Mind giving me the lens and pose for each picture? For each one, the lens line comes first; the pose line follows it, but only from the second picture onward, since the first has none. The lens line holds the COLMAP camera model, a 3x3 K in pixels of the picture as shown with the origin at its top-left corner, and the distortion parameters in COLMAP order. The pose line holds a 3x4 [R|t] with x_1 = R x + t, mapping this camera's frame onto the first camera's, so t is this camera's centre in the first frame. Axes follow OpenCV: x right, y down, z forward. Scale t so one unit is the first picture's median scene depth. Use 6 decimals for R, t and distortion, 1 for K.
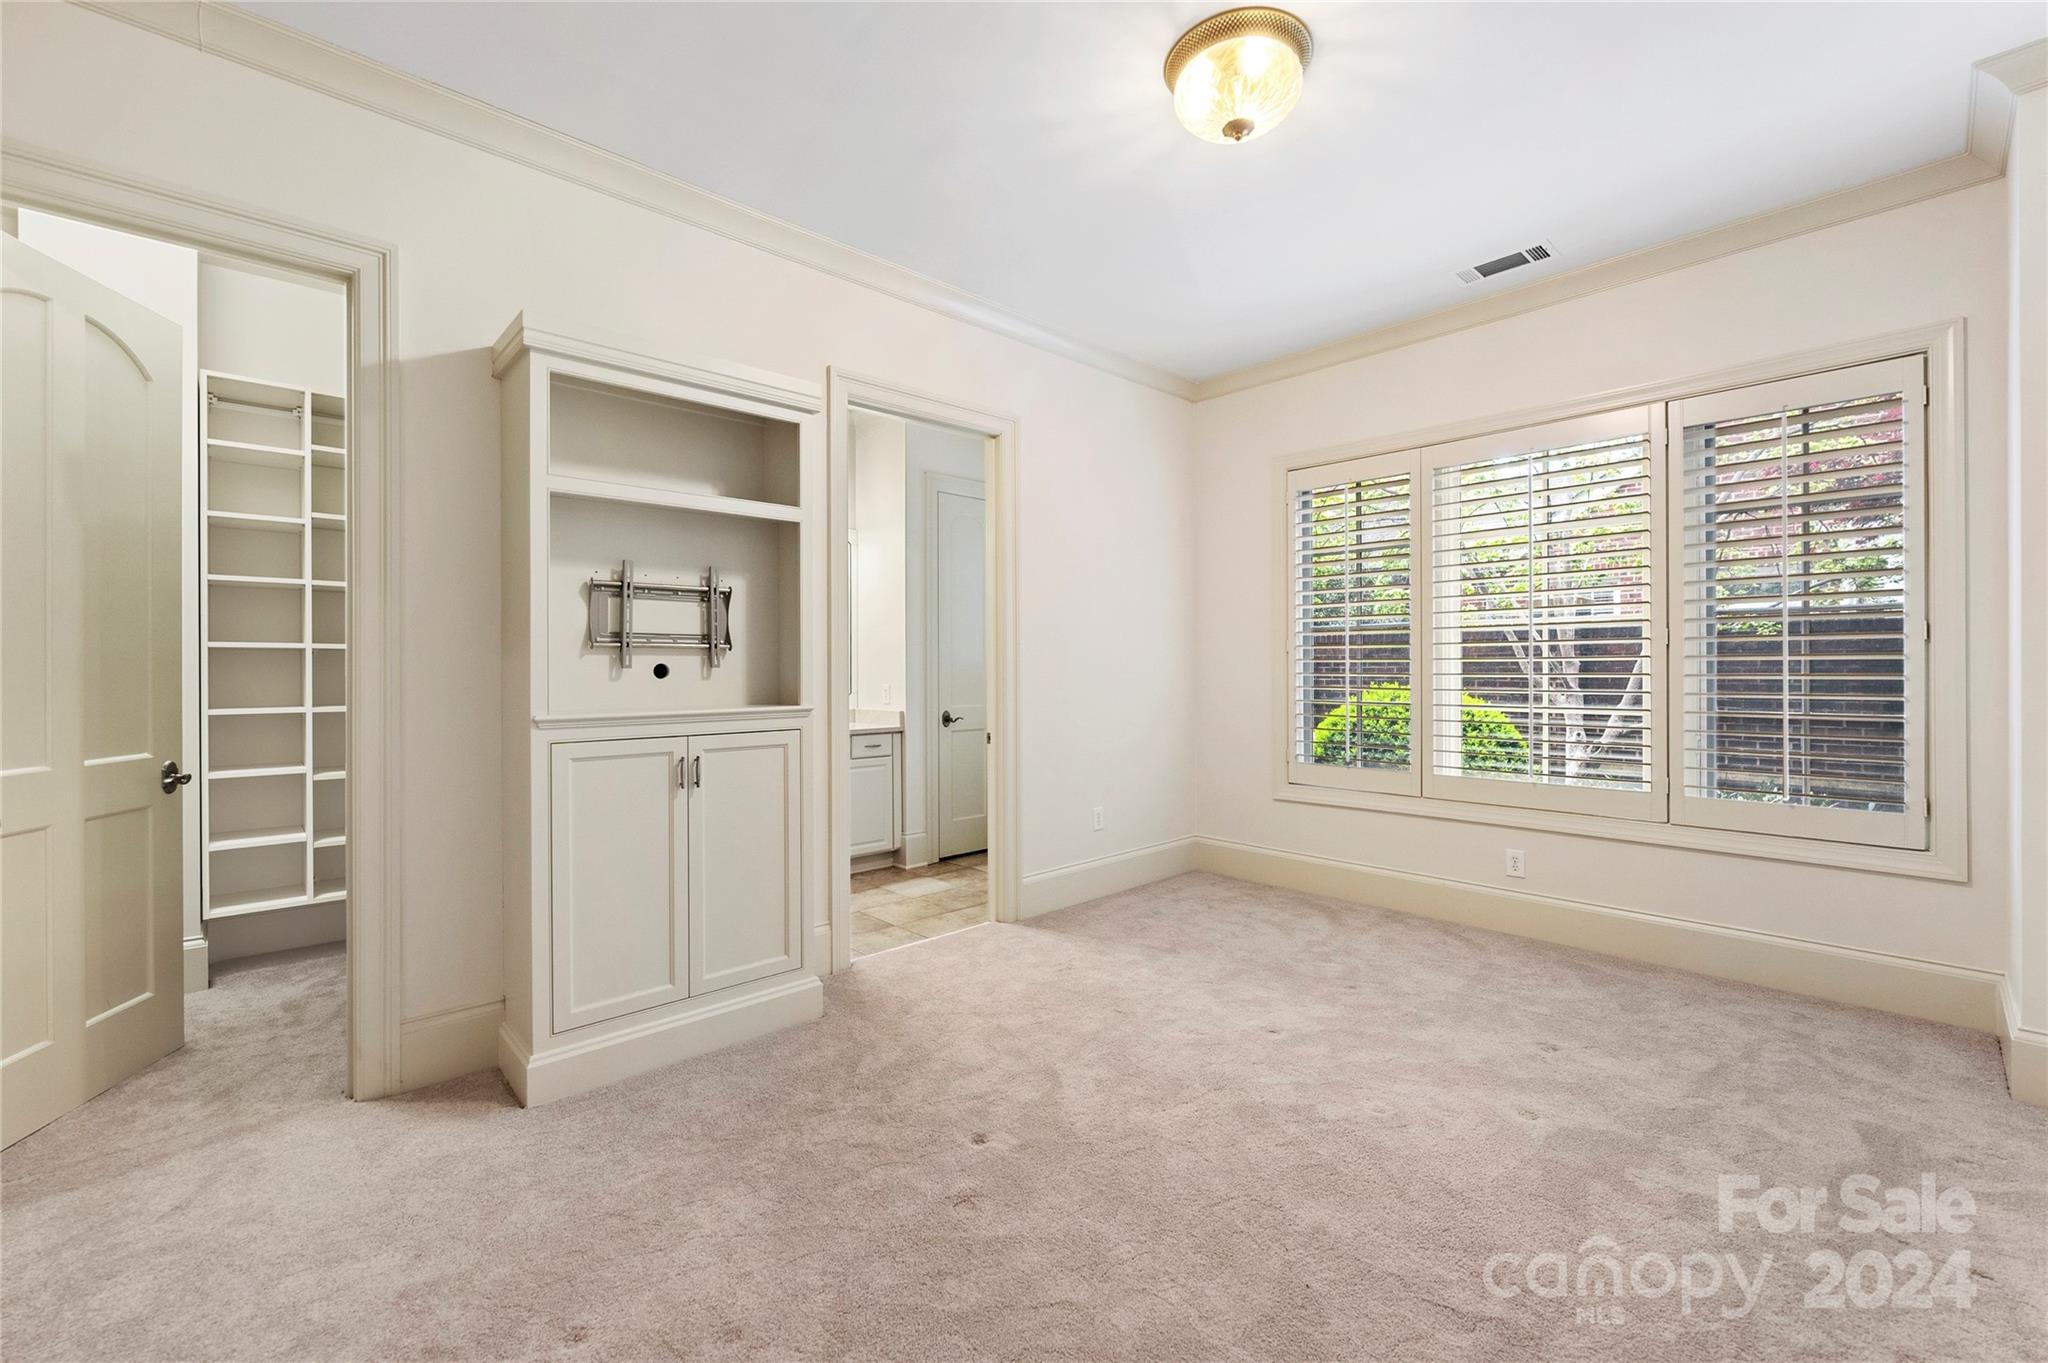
lens RADIAL K [[845.0, 0, 1010.6], [0, 845.0, 665.3], [0, 0, 1]] dist [0.000139, -0.000202]
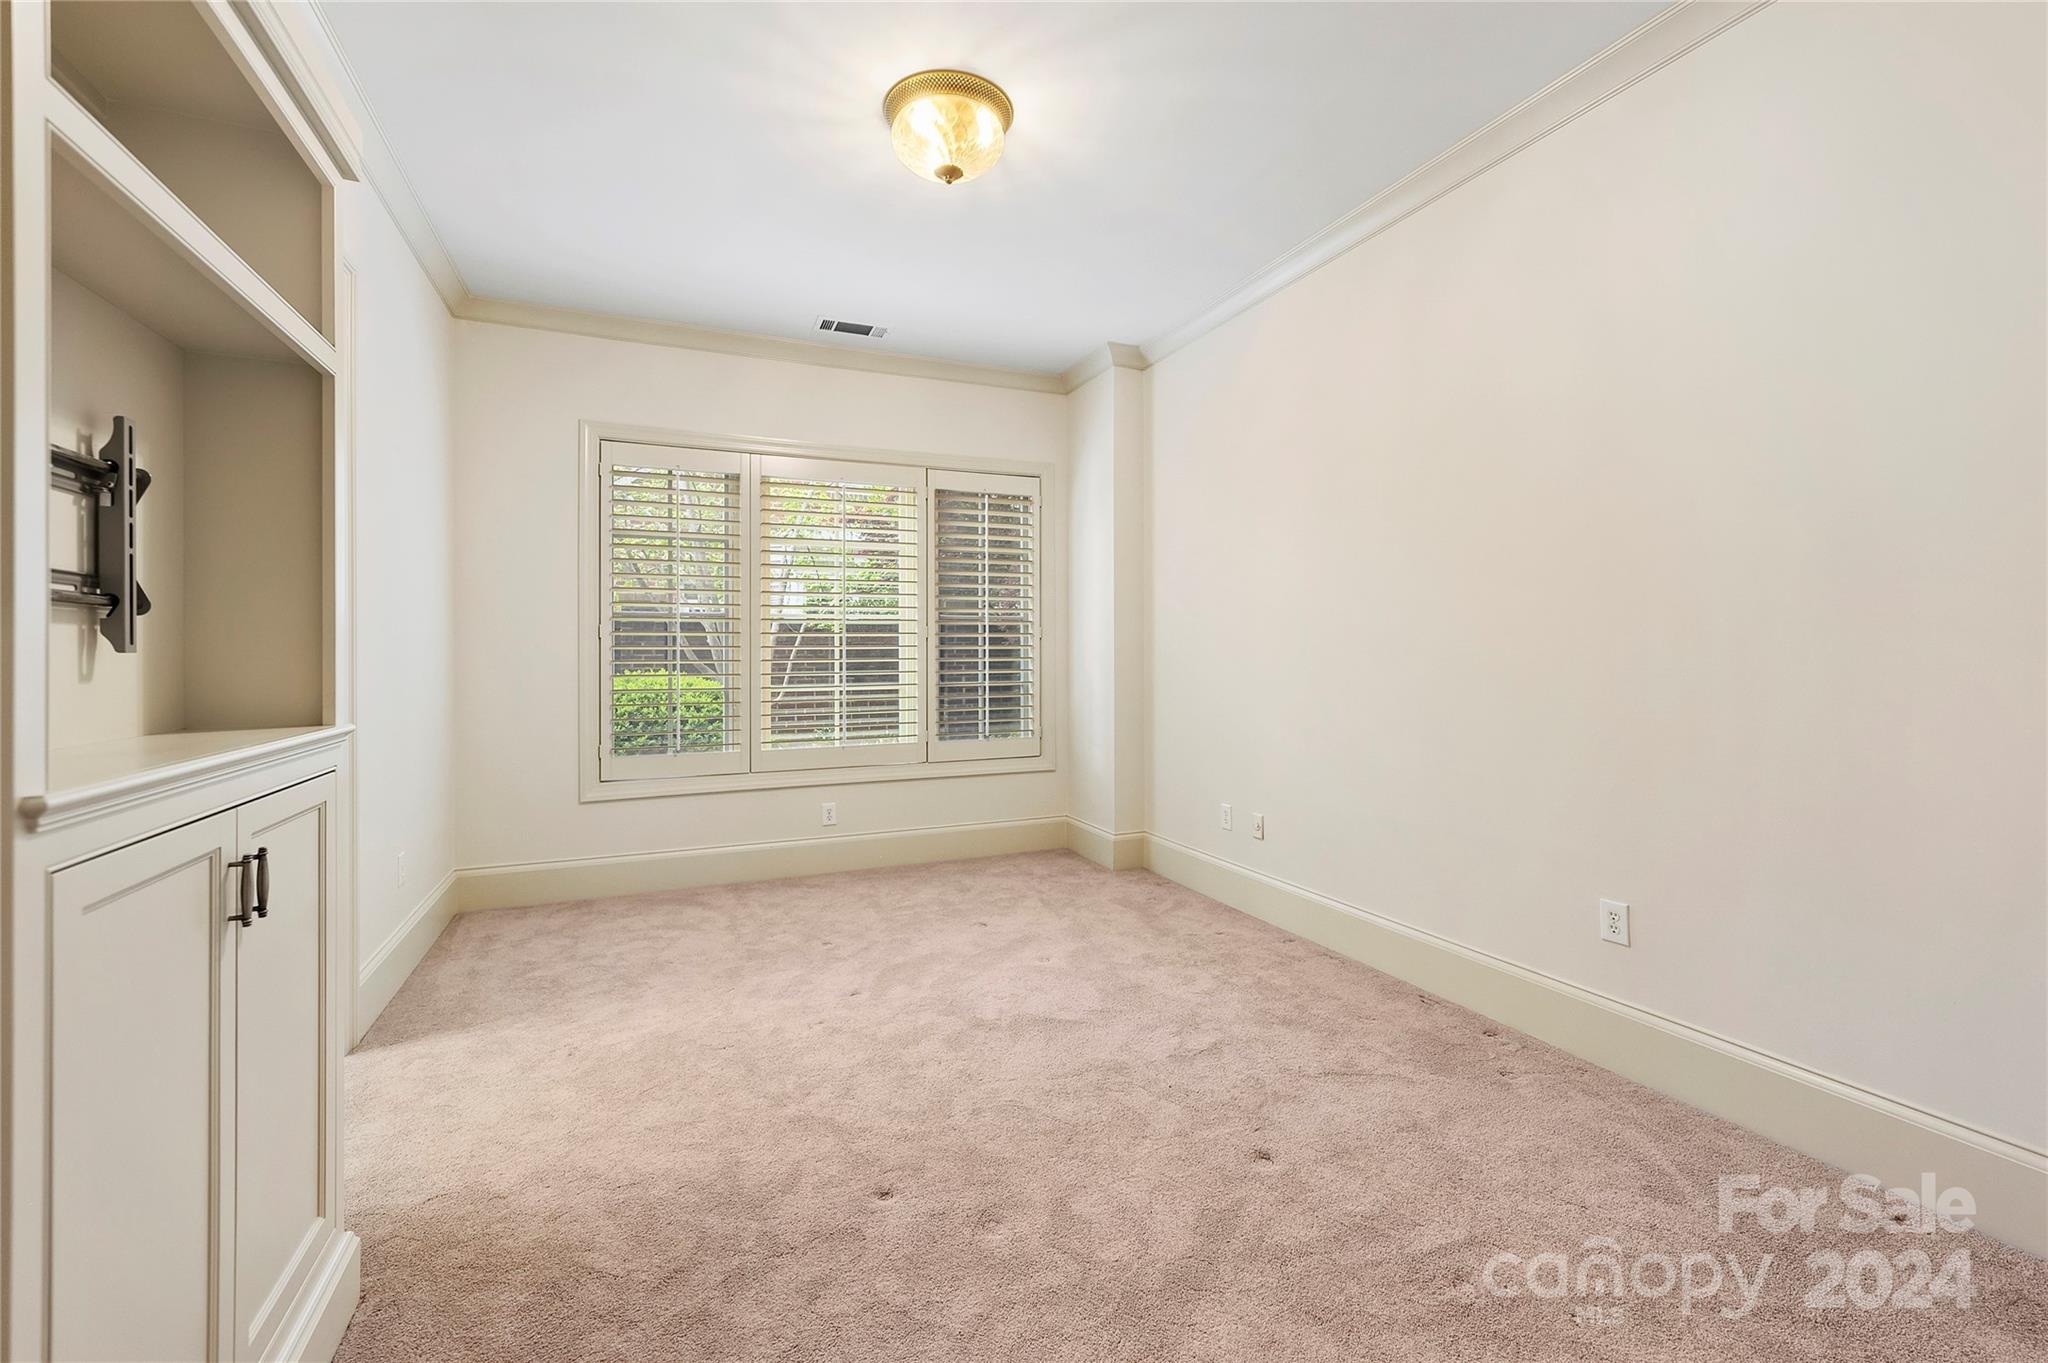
lens RADIAL K [[840.8, 0, 1017.6], [0, 840.8, 649.8], [0, 0, 1]] dist [-0.000077, -0.000364]
pose [[0.345348, 0.003777, 0.938467, -0.507967], [0.003531, 0.999980, -0.005324, 0.004019], [-0.938468, 0.005152, 0.345328, 0.360495]]
